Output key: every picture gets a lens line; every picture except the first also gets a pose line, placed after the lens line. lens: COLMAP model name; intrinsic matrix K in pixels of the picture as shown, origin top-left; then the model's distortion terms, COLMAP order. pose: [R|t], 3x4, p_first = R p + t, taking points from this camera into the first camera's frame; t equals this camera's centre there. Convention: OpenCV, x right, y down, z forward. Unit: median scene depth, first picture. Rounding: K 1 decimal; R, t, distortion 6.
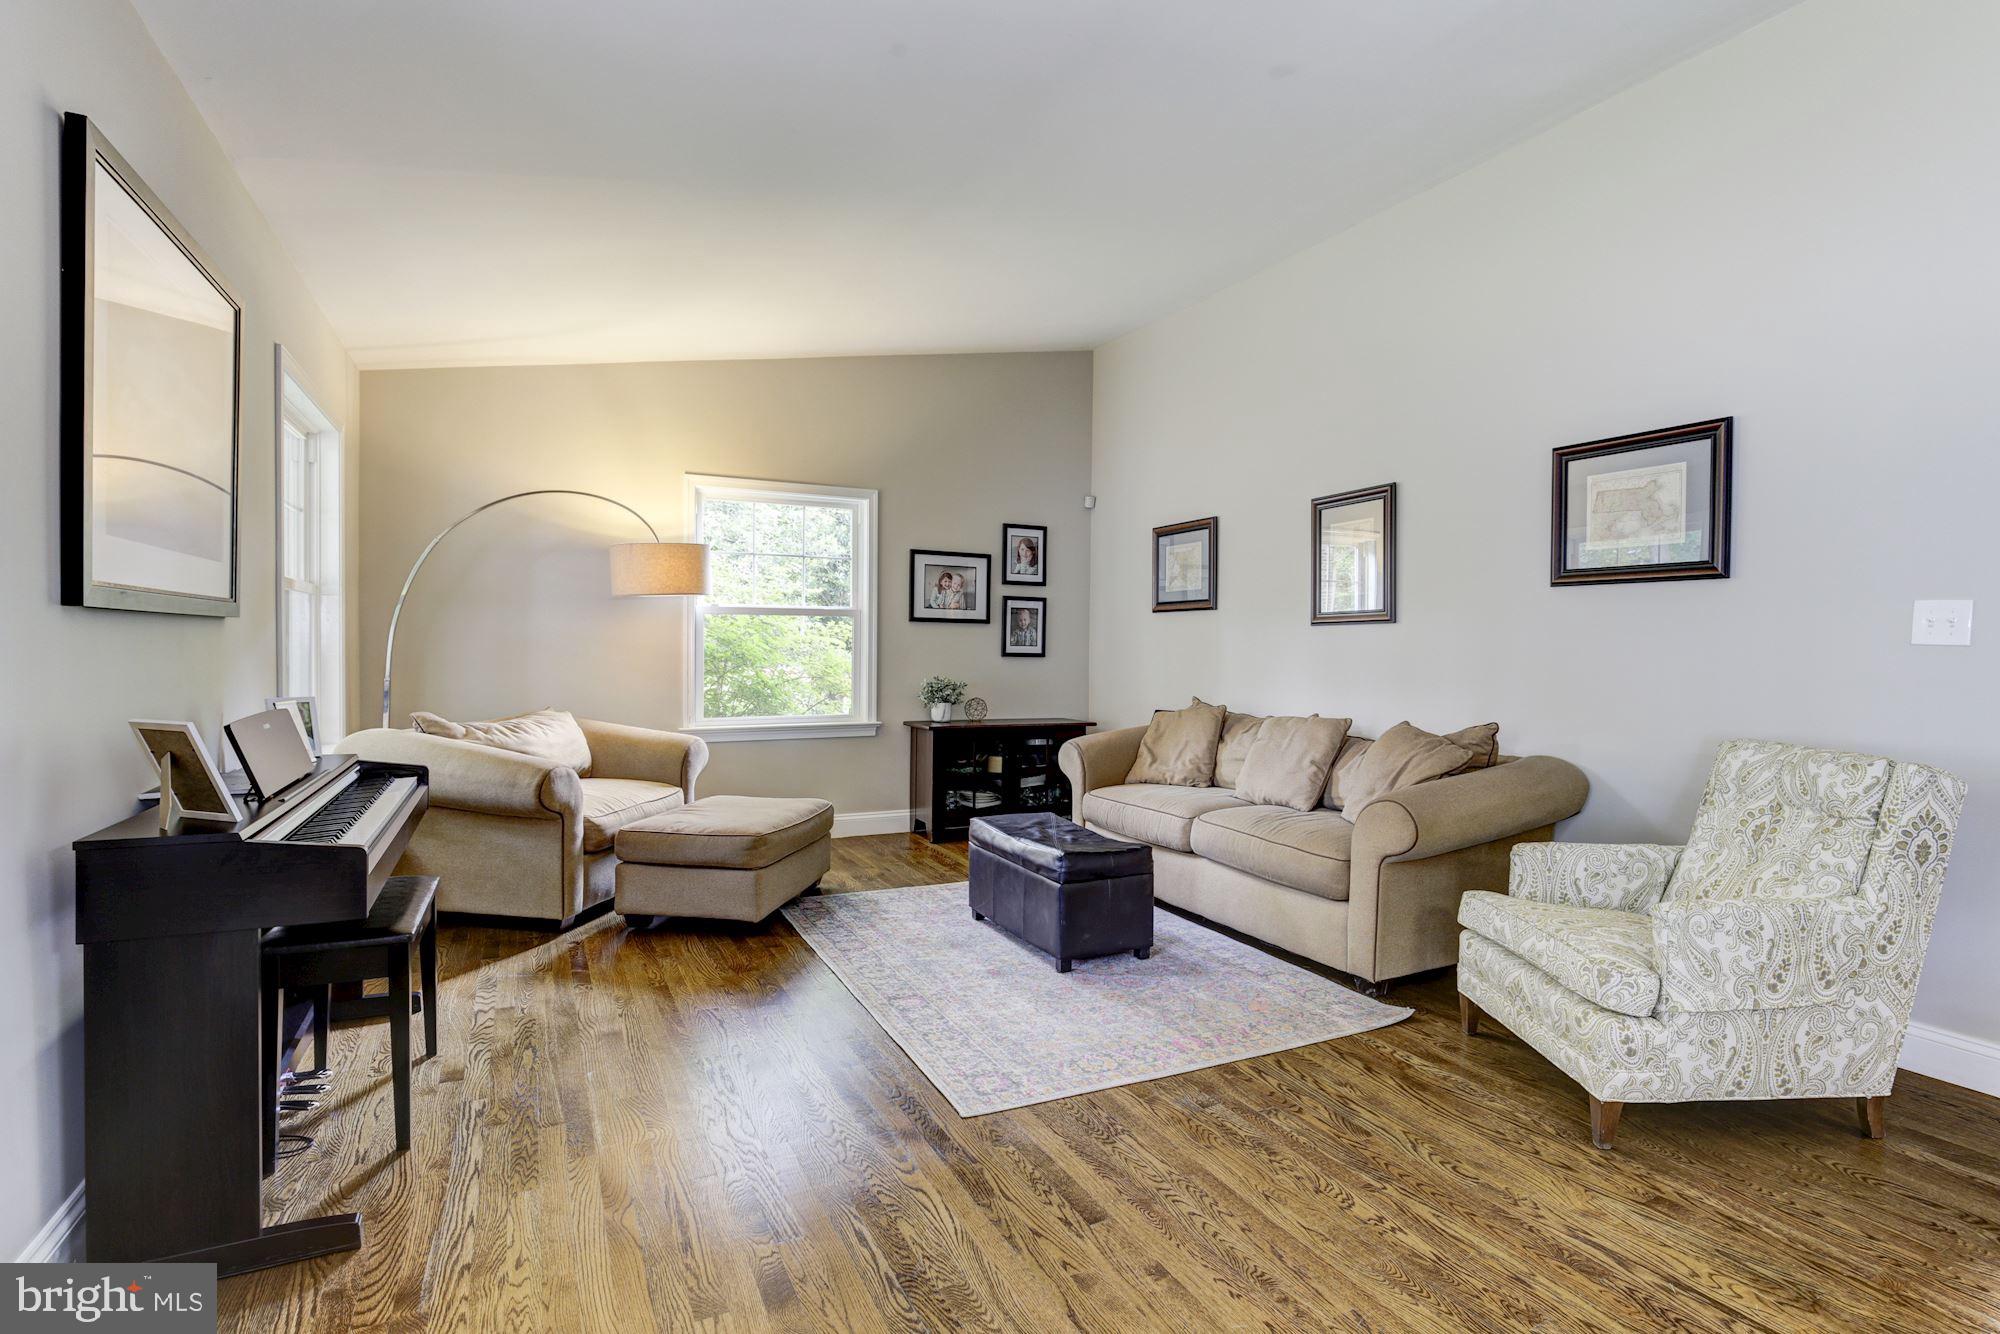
lens RADIAL K [[951.8, 0, 1010.9], [0, 951.8, 663.3], [0, 0, 1]] dist [-0.023781, 0.004274]
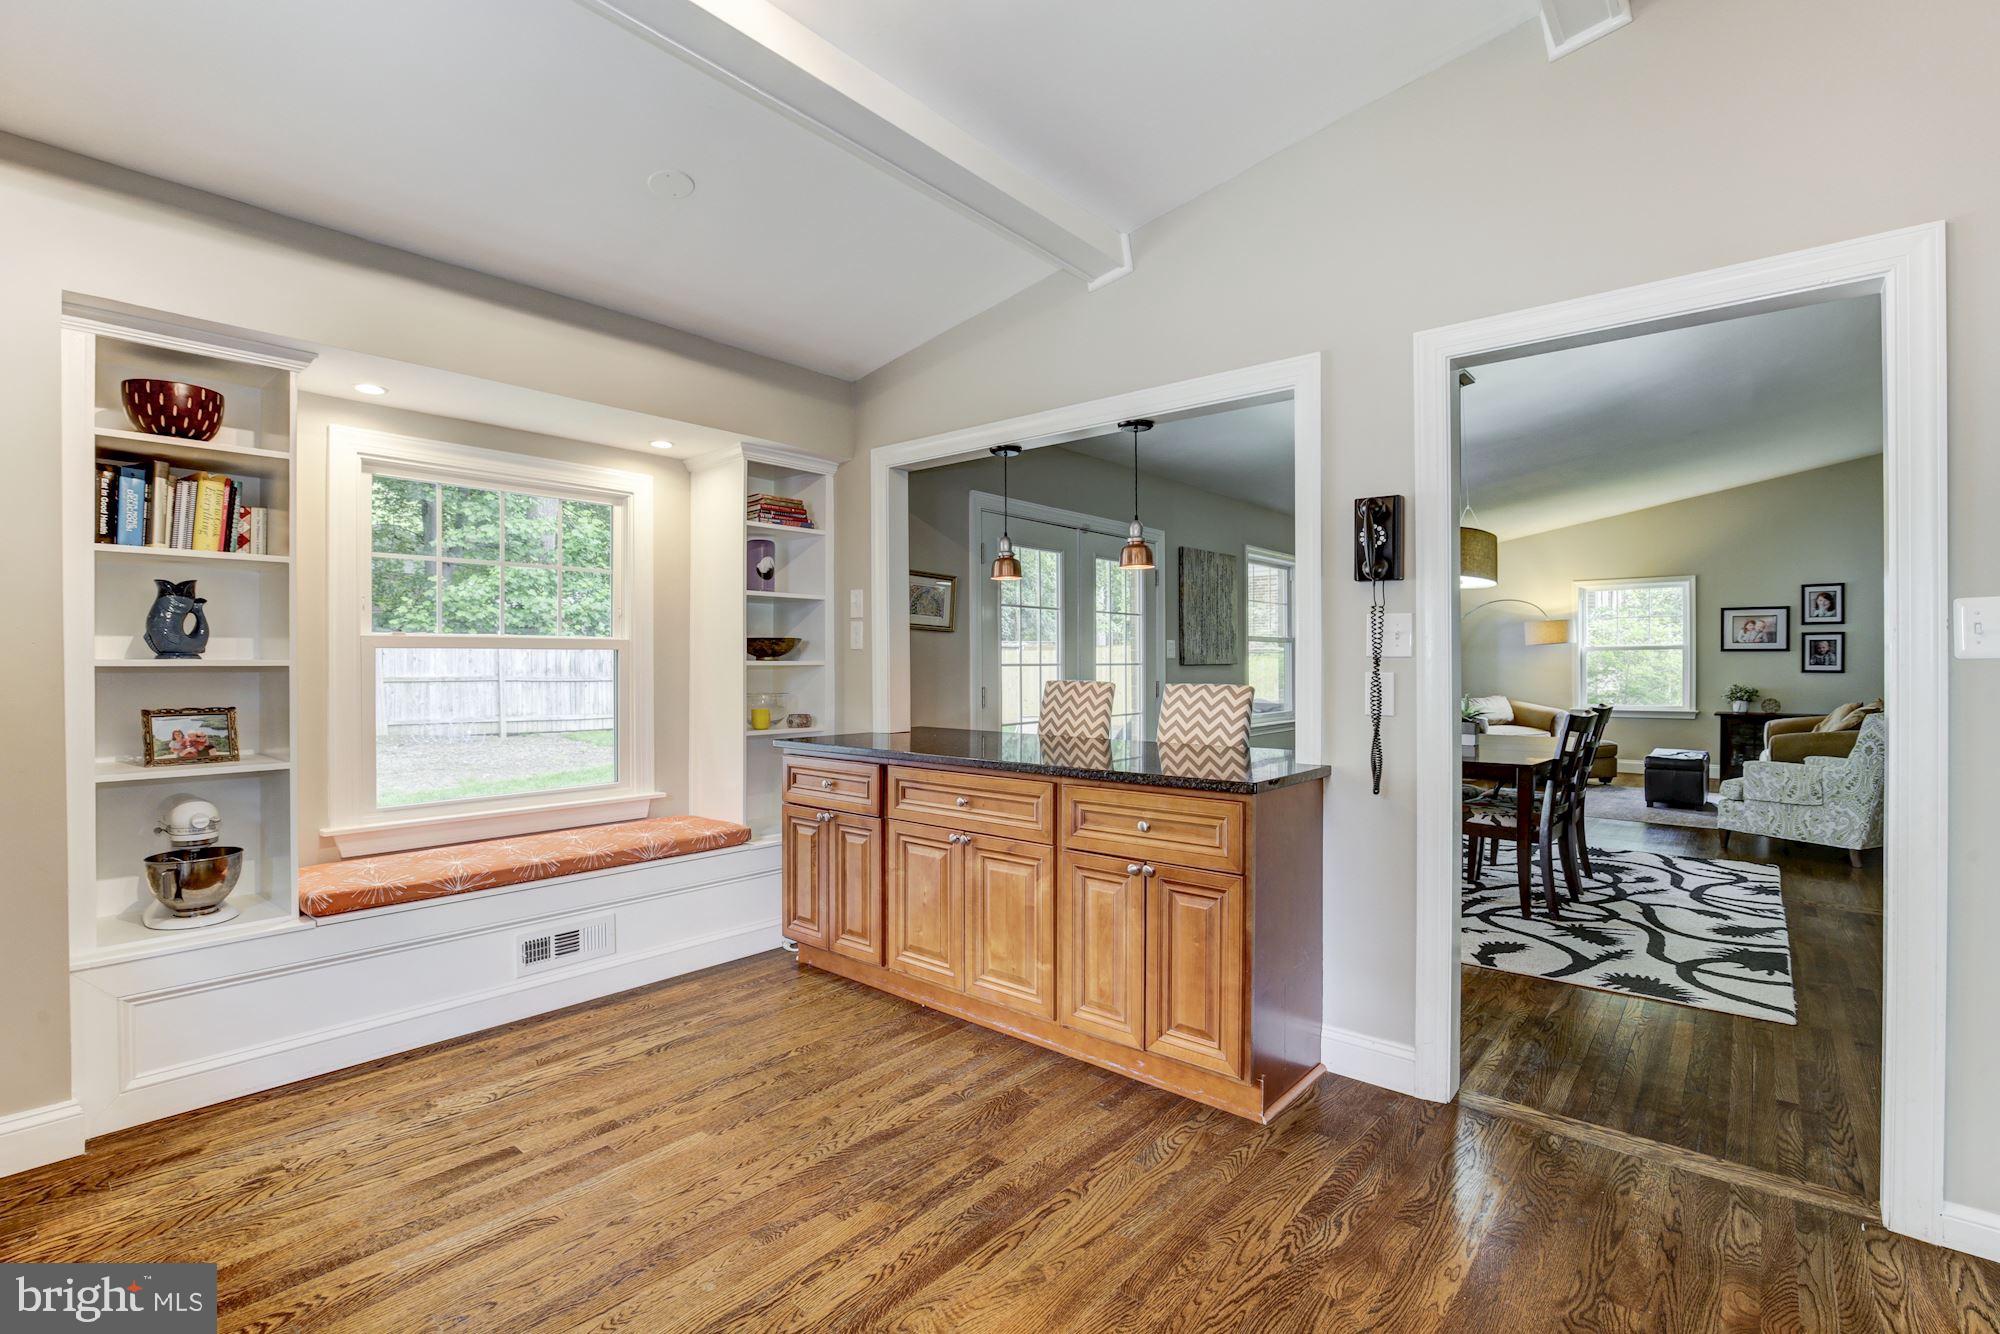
lens RADIAL K [[951.8, 0, 1016.9], [0, 951.8, 661.2], [0, 0, 1]] dist [-0.023781, 0.004274]
pose [[0.408222, -0.012486, -0.912797, 0.879324], [-0.008376, 0.999813, -0.017423, 0.011738], [0.912844, 0.014757, 0.408041, -0.778964]]
